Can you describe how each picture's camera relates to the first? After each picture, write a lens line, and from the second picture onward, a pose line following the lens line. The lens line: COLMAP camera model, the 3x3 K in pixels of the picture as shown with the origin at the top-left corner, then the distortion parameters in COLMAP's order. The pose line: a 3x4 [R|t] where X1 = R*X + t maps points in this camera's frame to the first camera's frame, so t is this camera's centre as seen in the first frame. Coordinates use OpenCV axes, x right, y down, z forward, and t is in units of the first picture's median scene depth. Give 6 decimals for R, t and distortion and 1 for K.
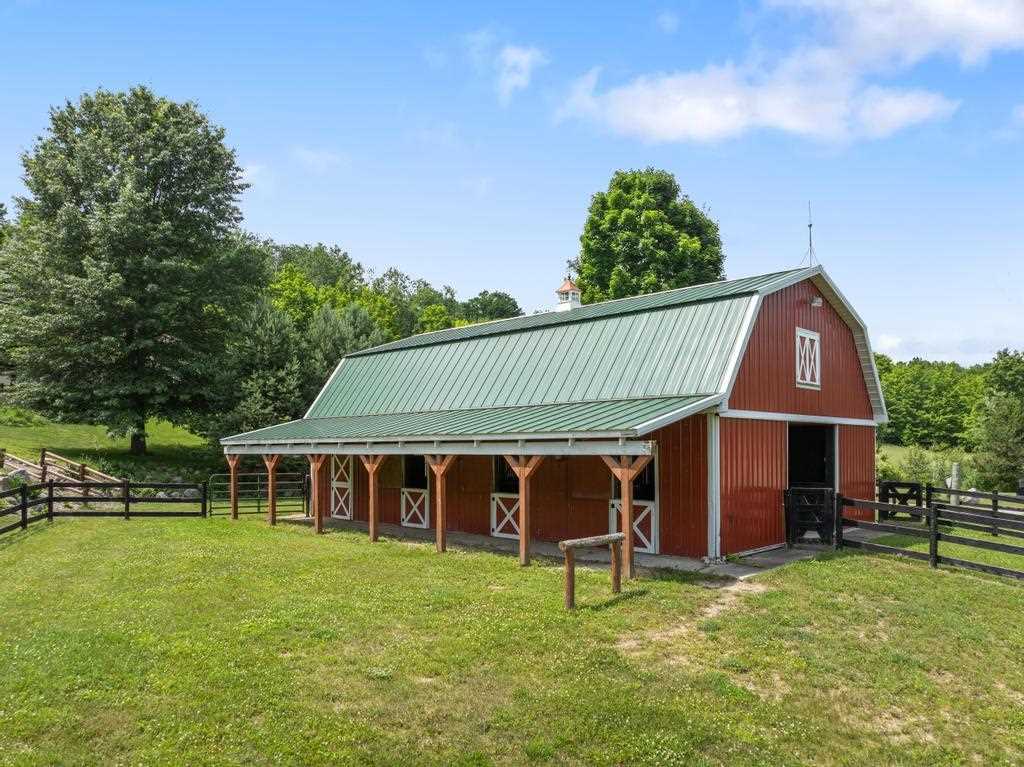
lens RADIAL K [[728.5, 0, 517.9], [0, 728.5, 430.7], [0, 0, 1]] dist [-0.026520, 0.001280]
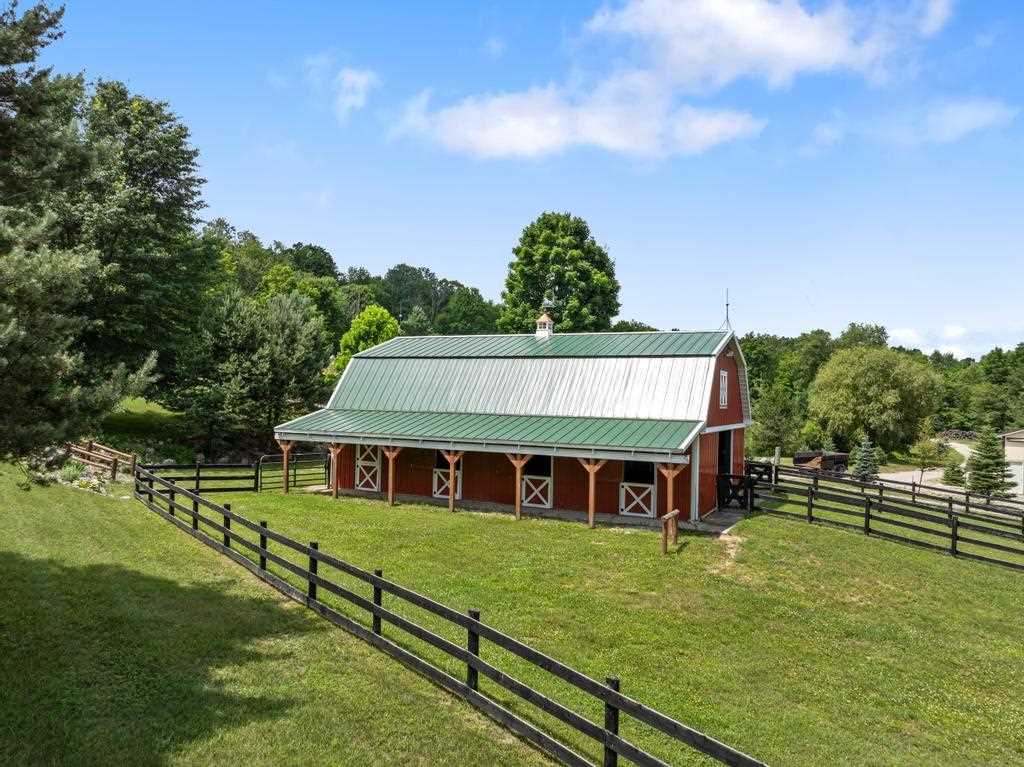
lens RADIAL K [[712.3, 0, 512.6], [0, 712.3, 374.0], [0, 0, 1]] dist [-0.013761, 0.005061]
pose [[0.955911, 0.034548, 0.291617, -0.319879], [-0.032867, 0.999403, -0.010662, -0.066278], [-0.291812, 0.000607, 0.956476, -0.224152]]
